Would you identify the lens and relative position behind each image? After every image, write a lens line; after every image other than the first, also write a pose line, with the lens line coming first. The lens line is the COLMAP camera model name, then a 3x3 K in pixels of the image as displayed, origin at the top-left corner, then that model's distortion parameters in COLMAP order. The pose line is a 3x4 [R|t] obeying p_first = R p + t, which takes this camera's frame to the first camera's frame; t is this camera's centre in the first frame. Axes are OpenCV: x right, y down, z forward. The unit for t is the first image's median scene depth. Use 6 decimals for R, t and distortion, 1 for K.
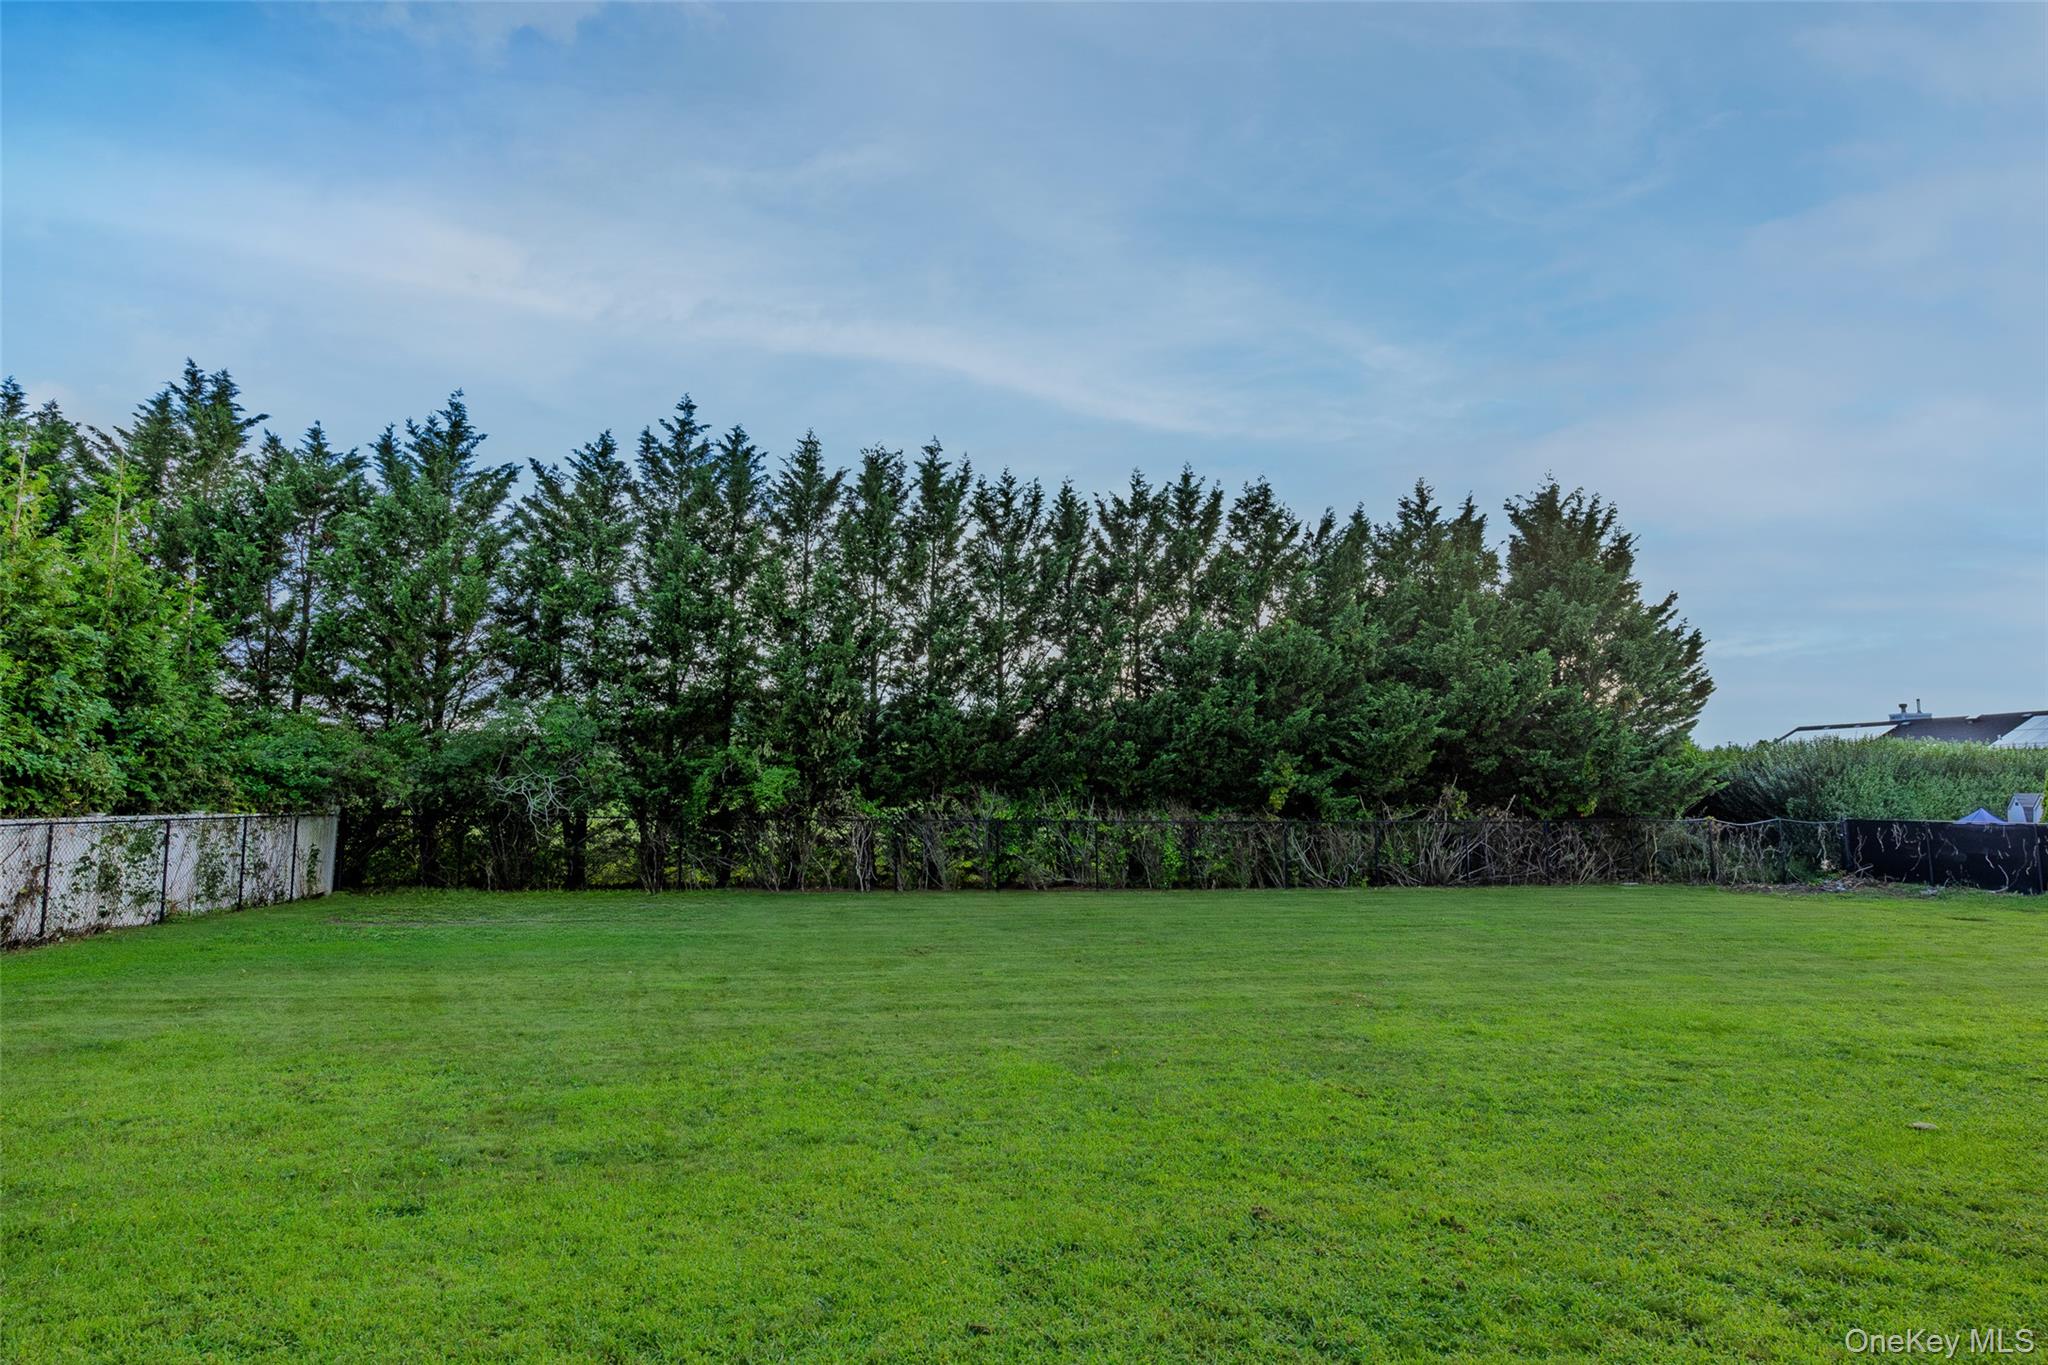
lens RADIAL K [[1010.8, 0, 1029.6], [0, 1010.8, 664.5], [0, 0, 1]] dist [-0.017995, -0.001255]
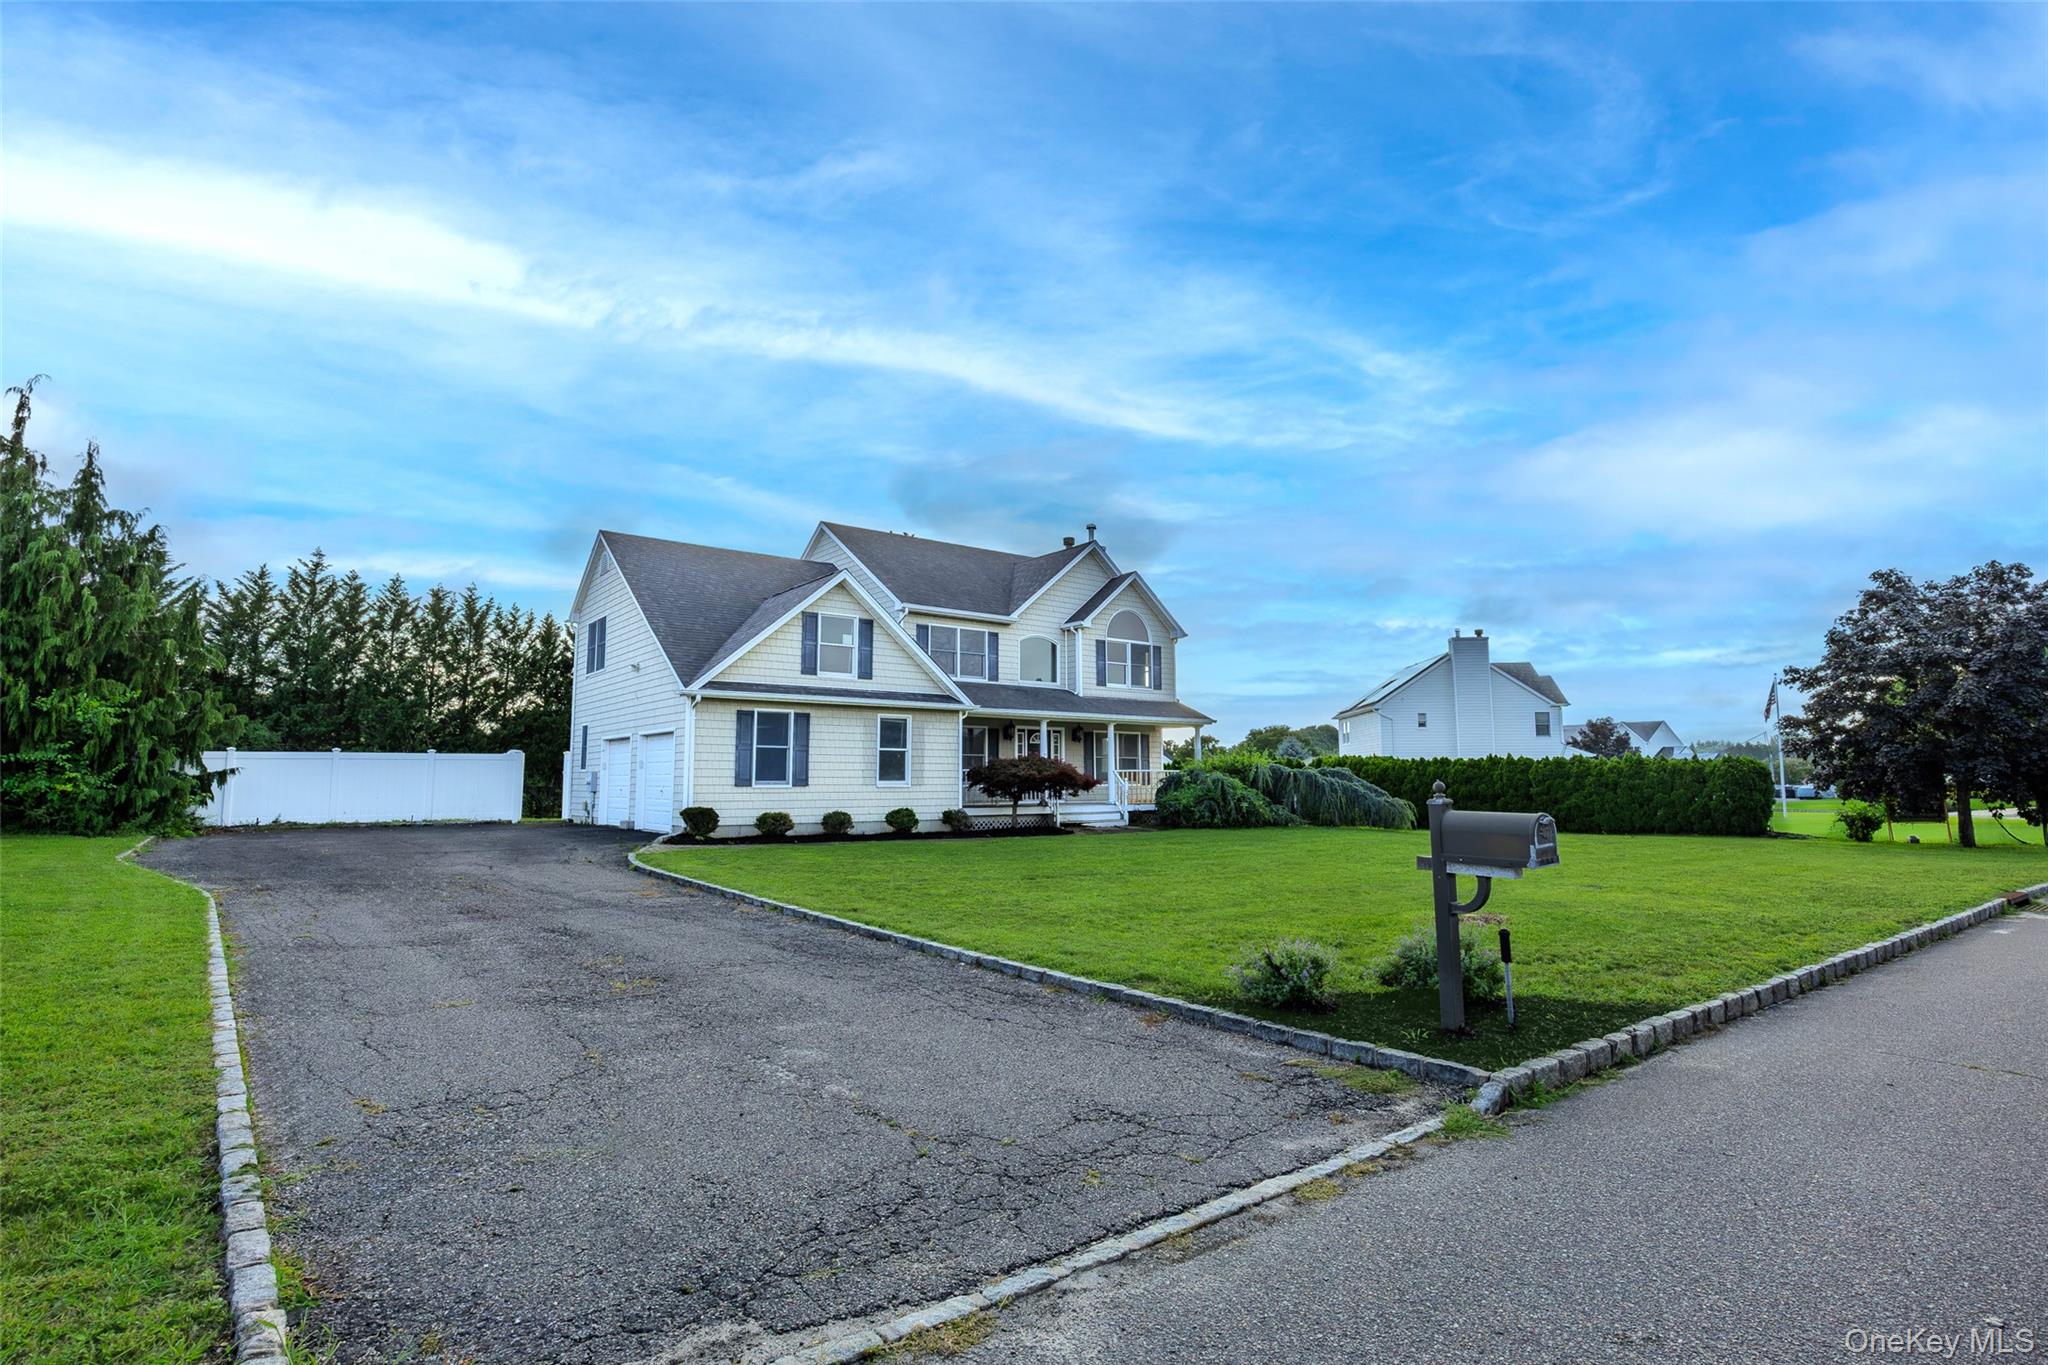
lens RADIAL K [[1010.8, 0, 1030.7], [0, 1010.8, 675.6], [0, 0, 1]] dist [-0.017995, -0.001255]
pose [[0.882864, 0.056697, 0.466194, -0.040732], [-0.062114, 0.998062, -0.003751, -0.111197], [-0.465503, -0.025646, 0.884675, -1.117860]]
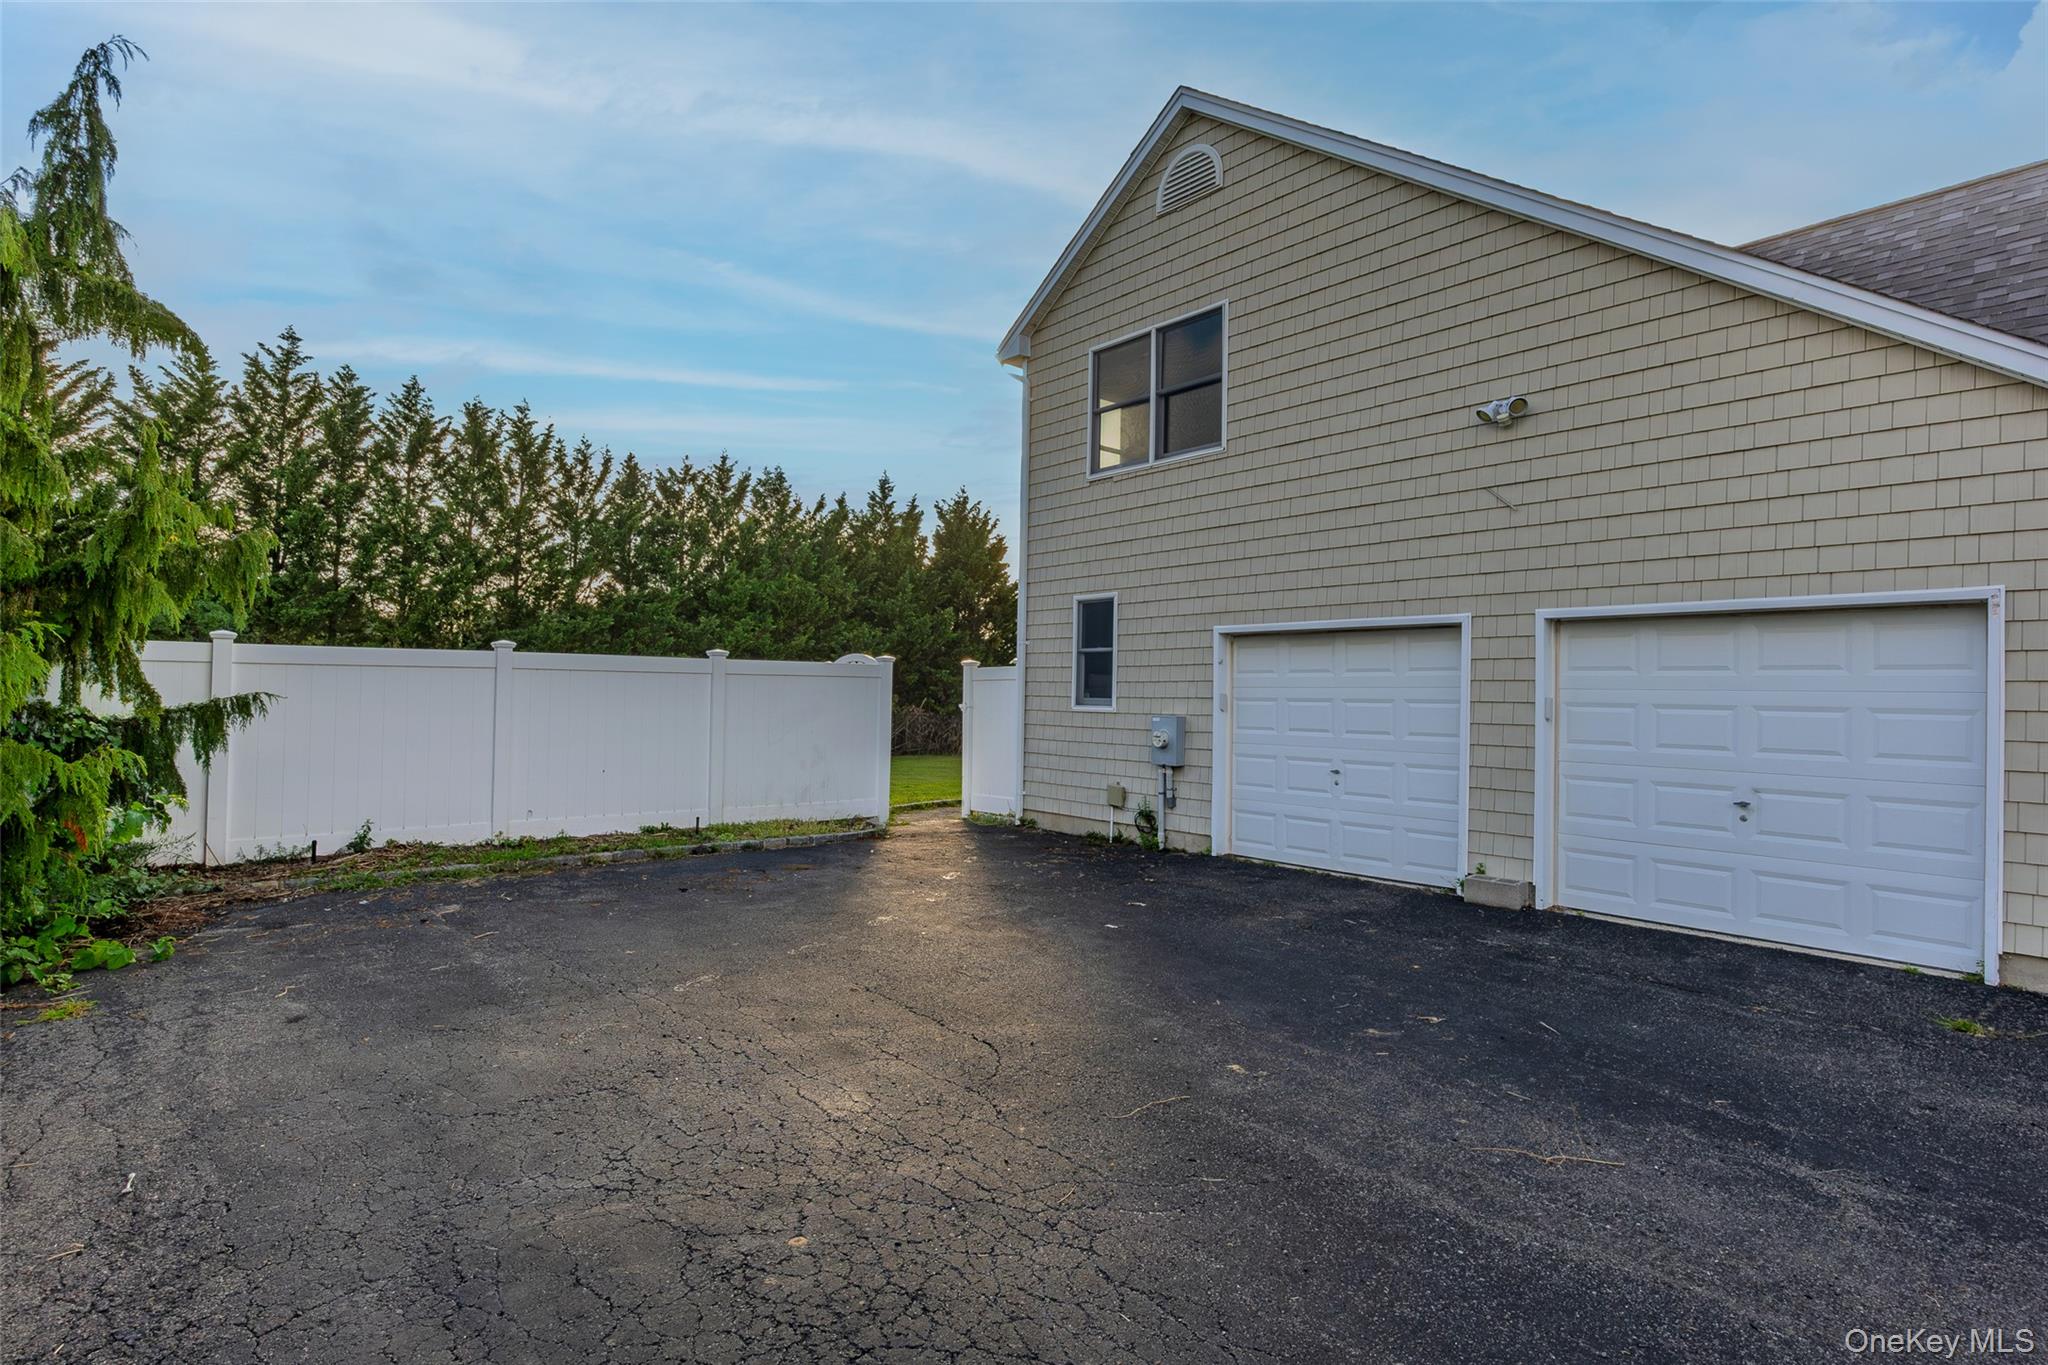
lens RADIAL K [[1010.8, 0, 1002.2], [0, 1010.8, 676.5], [0, 0, 1]] dist [-0.017995, -0.001255]
pose [[0.862844, 0.034691, 0.504279, -0.198167], [-0.086875, 0.992975, 0.080336, -0.037968], [-0.497950, -0.113126, 0.859796, -0.385557]]
